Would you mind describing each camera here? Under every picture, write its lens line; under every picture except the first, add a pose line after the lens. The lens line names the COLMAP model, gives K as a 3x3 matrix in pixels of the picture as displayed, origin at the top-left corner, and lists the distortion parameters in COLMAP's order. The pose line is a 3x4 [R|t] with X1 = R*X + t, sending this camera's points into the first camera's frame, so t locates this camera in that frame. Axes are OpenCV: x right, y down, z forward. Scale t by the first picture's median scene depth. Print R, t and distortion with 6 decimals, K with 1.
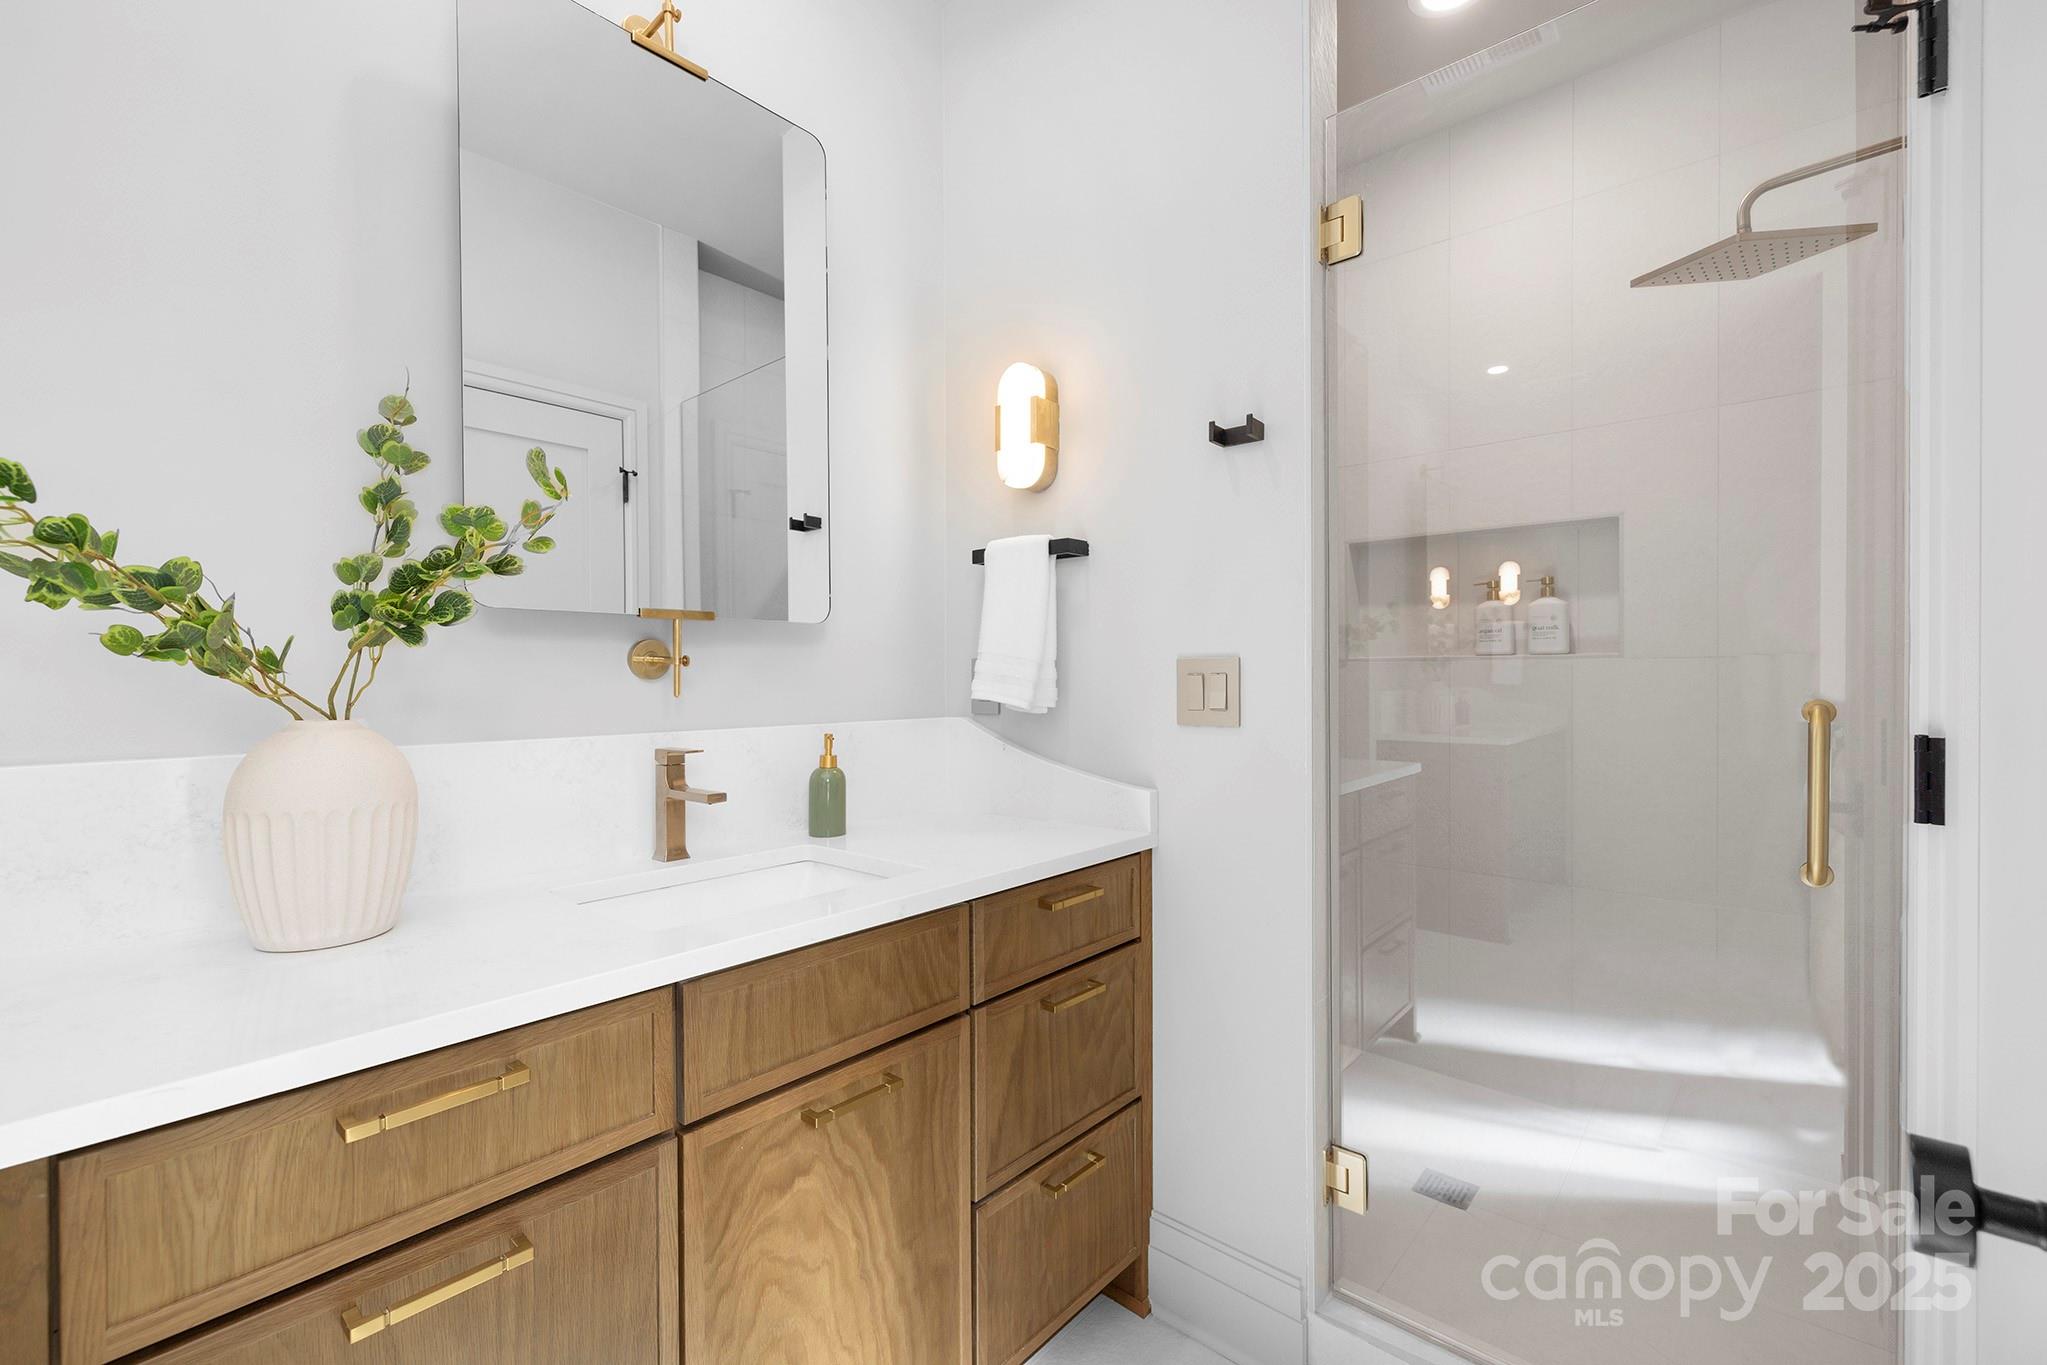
lens RADIAL K [[866.5, 0, 1020.7], [0, 866.5, 678.9], [0, 0, 1]] dist [-0.000727, 0.000118]
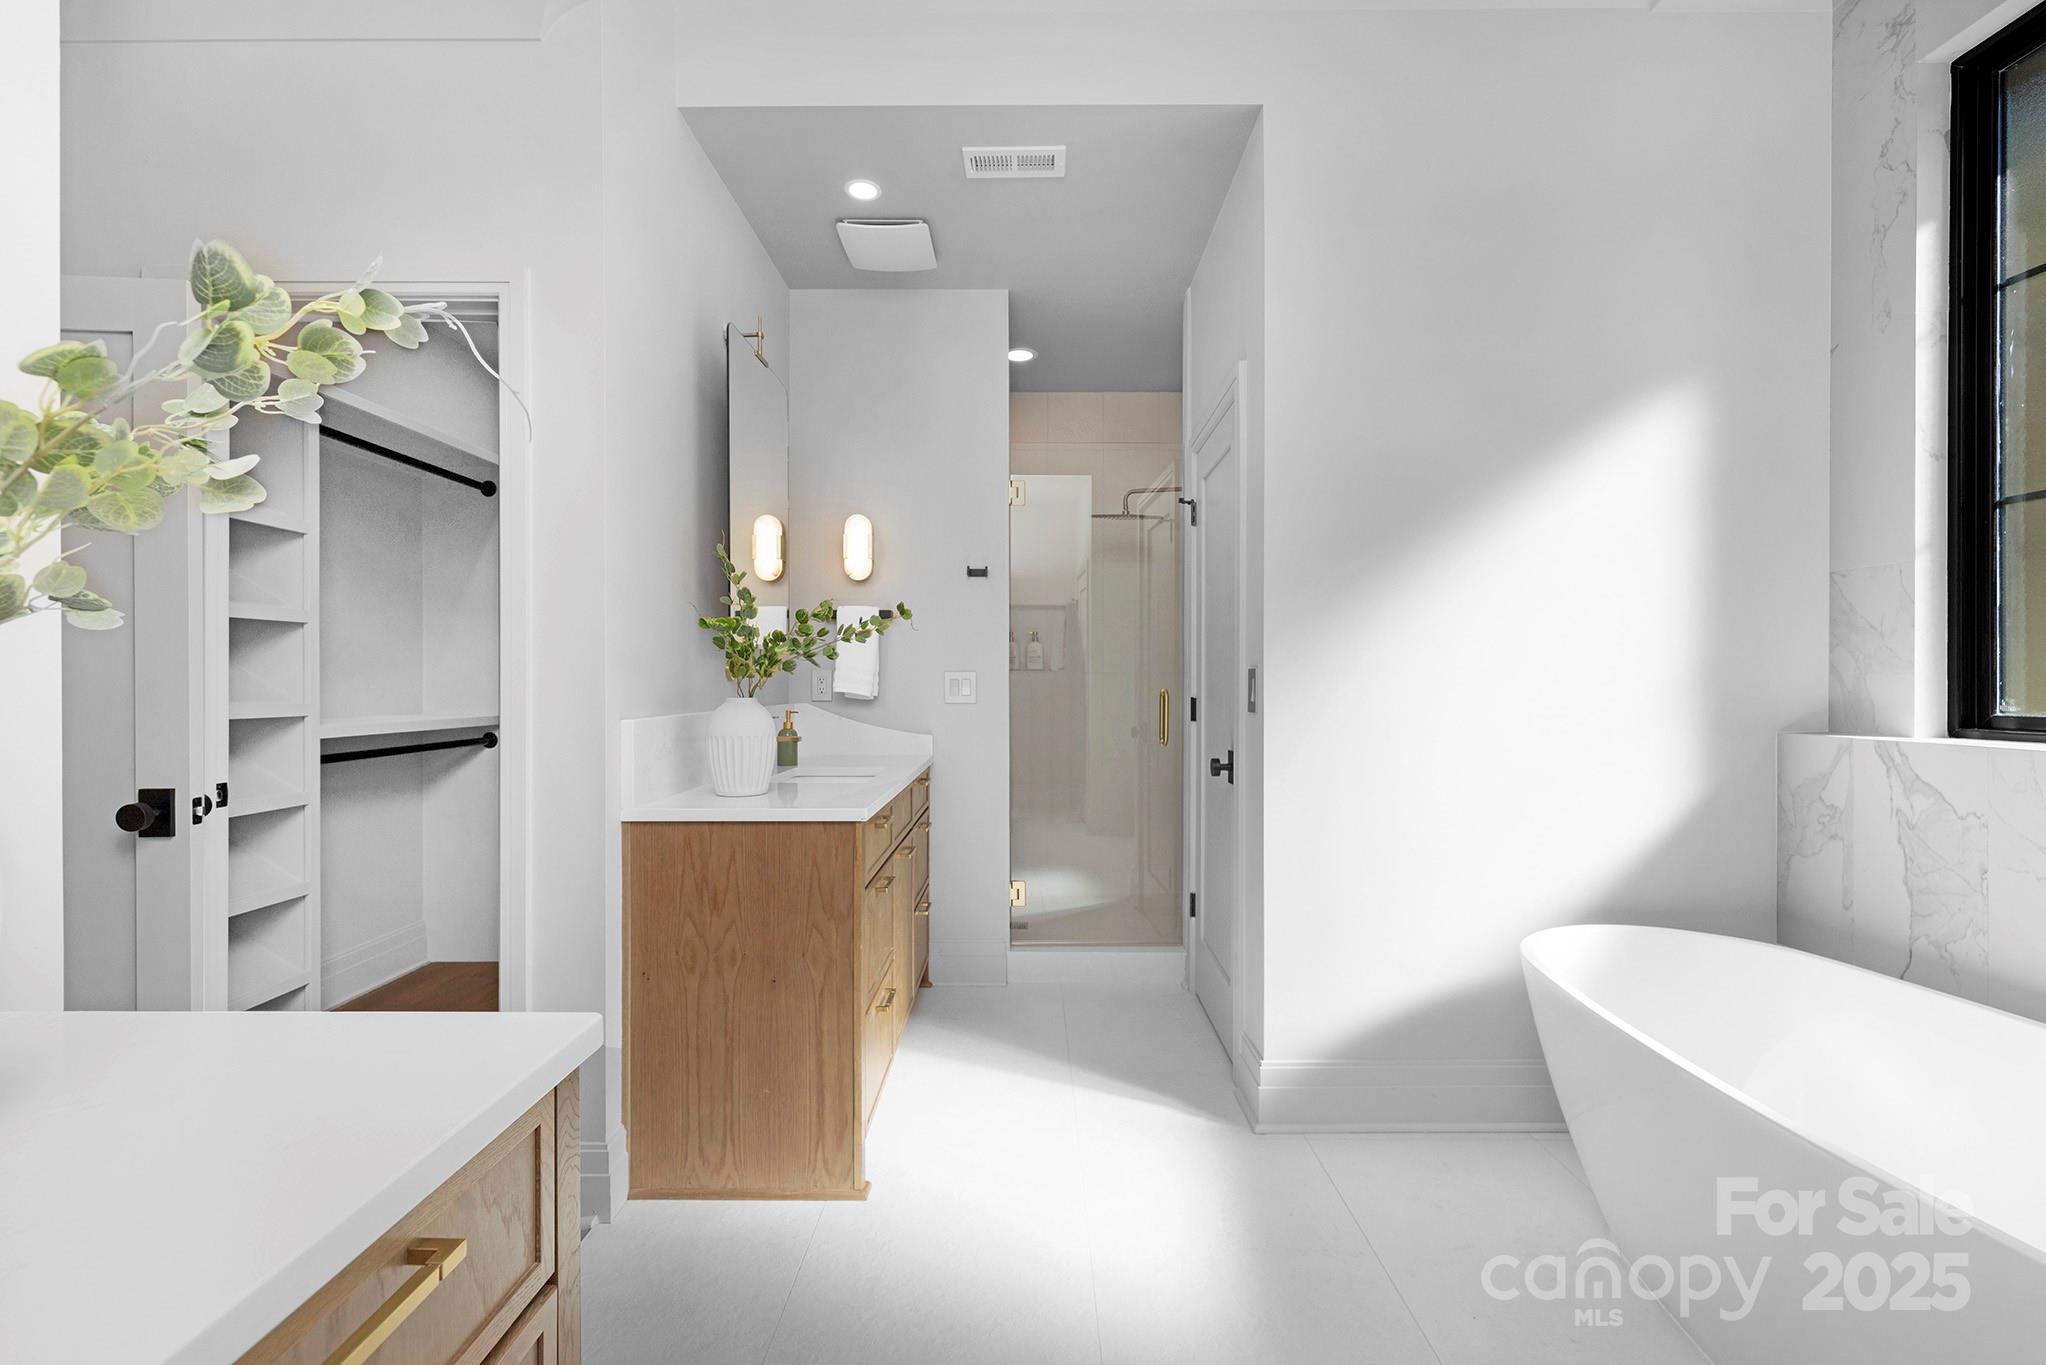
lens RADIAL K [[866.0, 0, 1025.5], [0, 866.0, 684.1], [0, 0, 1]] dist [-0.000727, 0.000118]
pose [[0.748793, 0.002377, 0.662800, -1.085765], [-0.001803, 0.999997, -0.001549, 0.009245], [-0.662802, -0.000035, 0.748795, -0.722979]]
